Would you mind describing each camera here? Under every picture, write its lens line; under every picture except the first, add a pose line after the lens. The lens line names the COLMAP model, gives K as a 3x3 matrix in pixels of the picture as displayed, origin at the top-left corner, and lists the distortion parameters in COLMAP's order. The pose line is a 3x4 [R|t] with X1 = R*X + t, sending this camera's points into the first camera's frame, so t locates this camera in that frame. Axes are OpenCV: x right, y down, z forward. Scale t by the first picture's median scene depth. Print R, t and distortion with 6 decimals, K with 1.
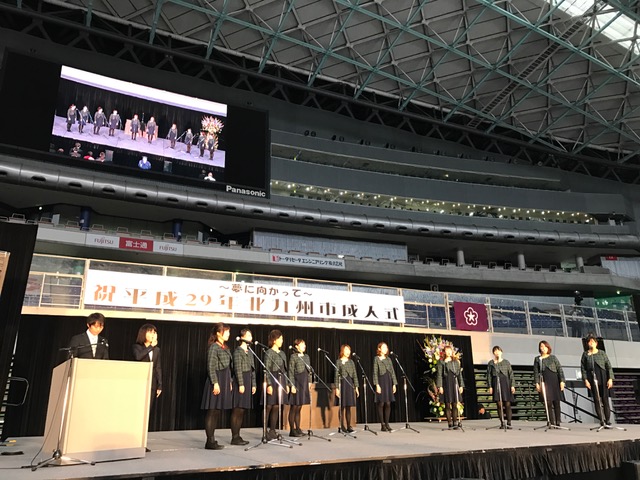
lens RADIAL K [[516.2, 0, 322.5], [0, 516.2, 238.8], [0, 0, 1]] dist [0.042853, -0.028828]
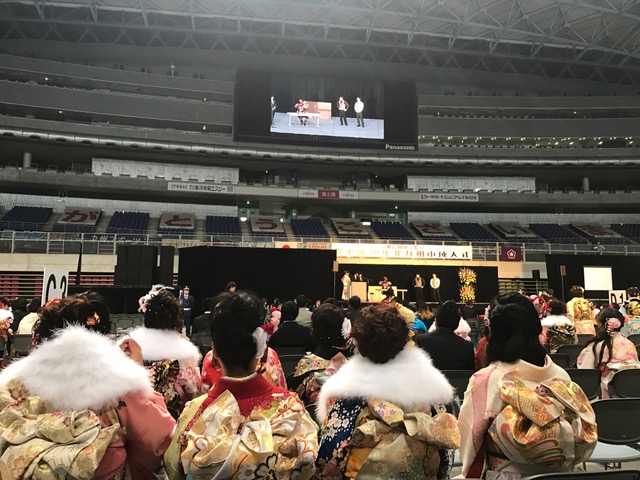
lens RADIAL K [[516.2, 0, 320.4], [0, 516.2, 238.7], [0, 0, 1]] dist [0.042853, -0.028828]
pose [[0.947099, -0.014856, -0.320598, 0.083675], [0.074321, 0.981927, 0.174056, -0.107237], [0.312218, -0.188675, 0.931086, -0.366188]]
